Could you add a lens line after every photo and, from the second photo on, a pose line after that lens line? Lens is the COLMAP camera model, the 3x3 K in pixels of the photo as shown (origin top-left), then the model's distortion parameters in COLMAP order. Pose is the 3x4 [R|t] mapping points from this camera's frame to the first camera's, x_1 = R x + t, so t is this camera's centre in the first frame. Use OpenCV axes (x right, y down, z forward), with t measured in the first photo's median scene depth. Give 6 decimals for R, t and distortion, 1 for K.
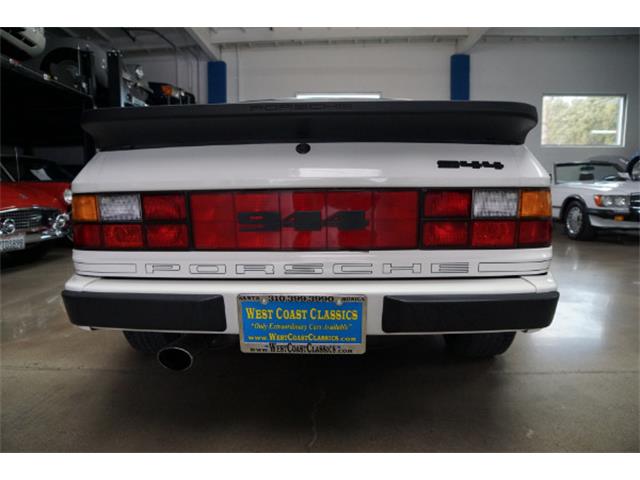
lens RADIAL K [[438.5, 0, 321.3], [0, 438.5, 243.8], [0, 0, 1]] dist [-0.141508, 0.104879]
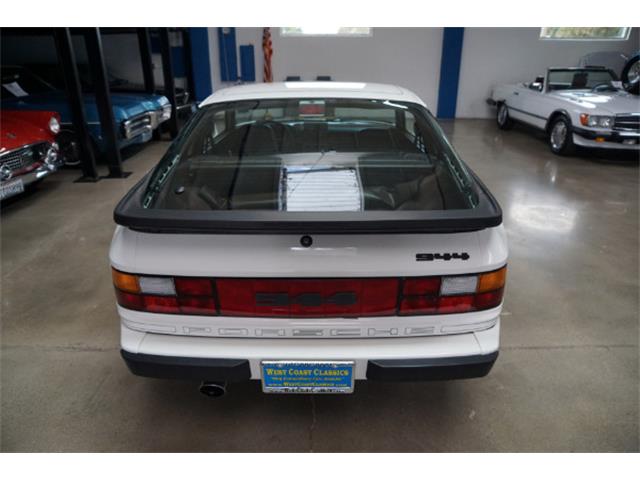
lens RADIAL K [[438.5, 0, 321.3], [0, 438.5, 243.8], [0, 0, 1]] dist [-0.141508, 0.104879]
pose [[0.999430, -0.006015, 0.033231, -0.041061], [-0.003873, 0.957103, 0.289723, -0.562805], [-0.033548, -0.289687, 0.956533, -0.164384]]
